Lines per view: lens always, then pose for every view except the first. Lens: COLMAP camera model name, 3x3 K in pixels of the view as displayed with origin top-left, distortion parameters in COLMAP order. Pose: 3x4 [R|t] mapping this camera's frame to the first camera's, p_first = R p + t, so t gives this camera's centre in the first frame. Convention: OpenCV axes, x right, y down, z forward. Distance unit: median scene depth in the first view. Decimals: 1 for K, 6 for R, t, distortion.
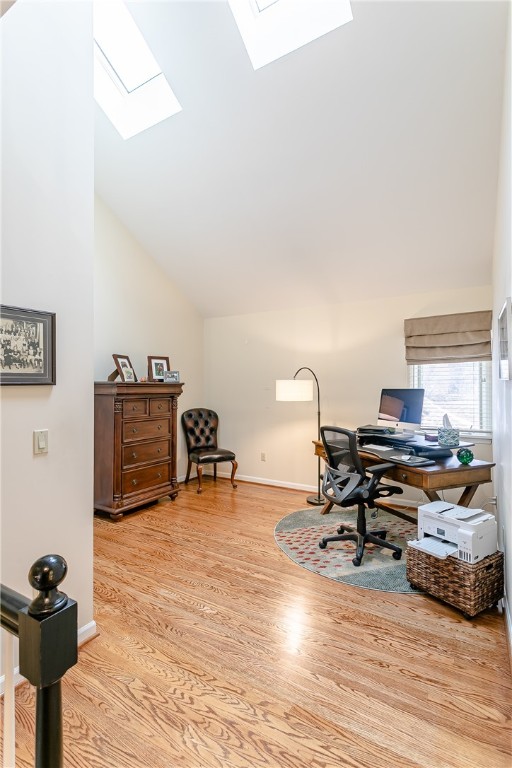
lens RADIAL K [[362.8, 0, 254.7], [0, 362.8, 386.4], [0, 0, 1]] dist [0.000529, 0.001921]
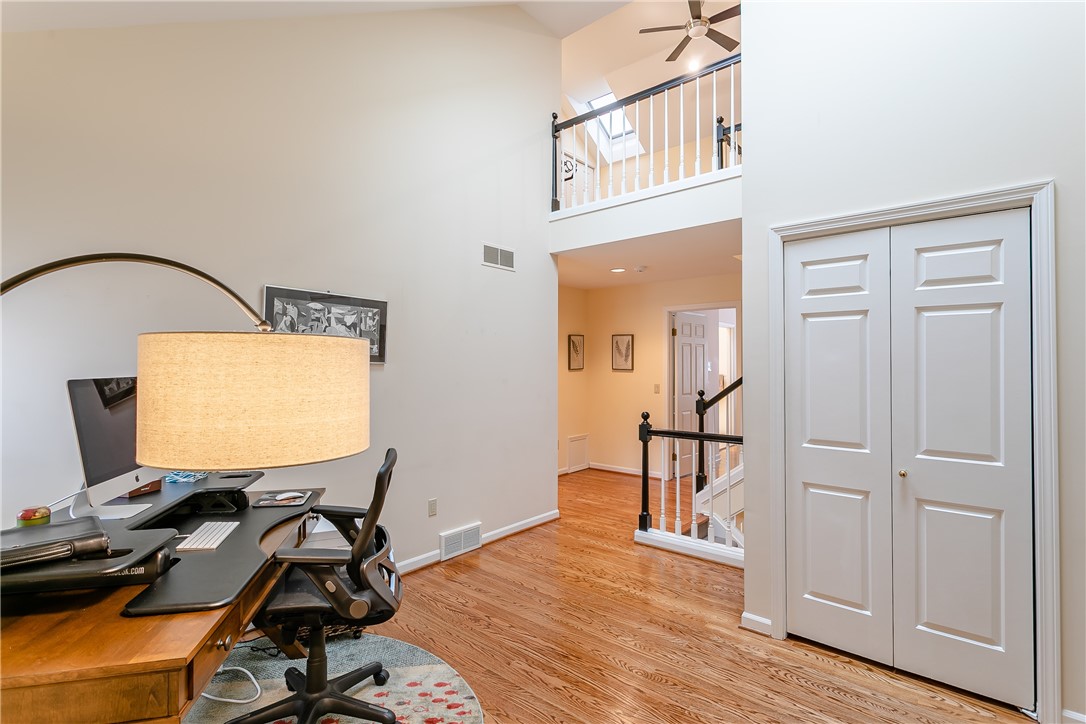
lens RADIAL K [[513.0, 0, 540.2], [0, 513.0, 361.2], [0, 0, 1]] dist [0.000529, 0.001921]
pose [[-0.985321, 0.001245, 0.170709, -0.093261], [-0.000547, 0.999945, -0.010452, -0.004359], [-0.170712, -0.010392, -0.985266, 1.579462]]
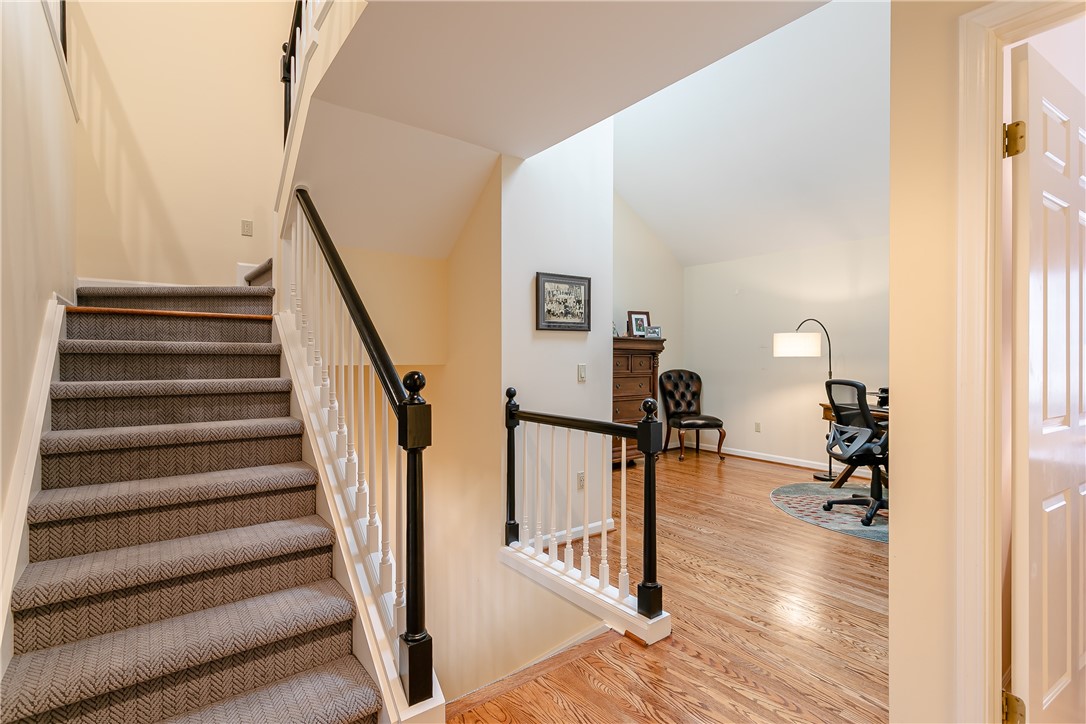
lens RADIAL K [[513.0, 0, 540.7], [0, 513.0, 358.7], [0, 0, 1]] dist [0.000529, 0.001921]
pose [[0.929828, 0.003935, -0.367972, -0.012540], [-0.002965, 0.999990, 0.003203, 0.053903], [0.367982, -0.001887, 0.929831, -0.487368]]
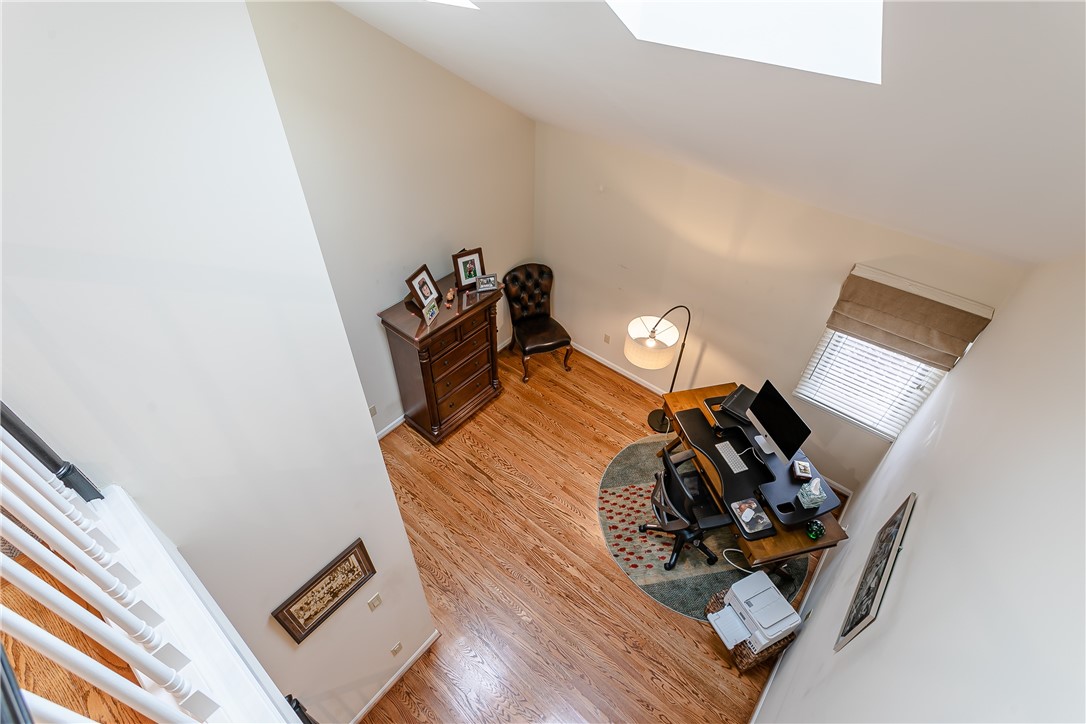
lens RADIAL K [[513.0, 0, 540.5], [0, 513.0, 356.6], [0, 0, 1]] dist [0.000529, 0.001921]
pose [[0.987958, 0.118918, -0.098978, -0.006990], [-0.021190, 0.737694, 0.674802, -0.853916], [0.153261, -0.664580, 0.731331, 0.238190]]
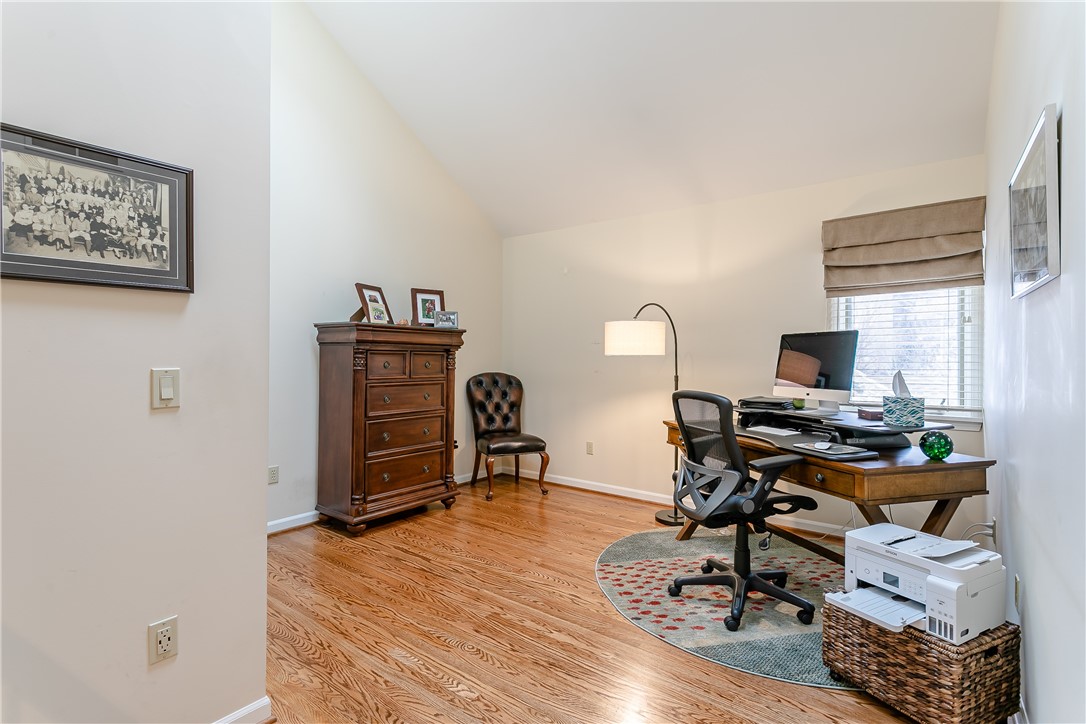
lens RADIAL K [[513.0, 0, 539.9], [0, 513.0, 359.0], [0, 0, 1]] dist [0.000529, 0.001921]
pose [[0.993791, 0.007313, -0.111027, 0.058408], [-0.007028, 0.999971, 0.002957, 0.056385], [0.111045, -0.002159, 0.993813, 0.139104]]
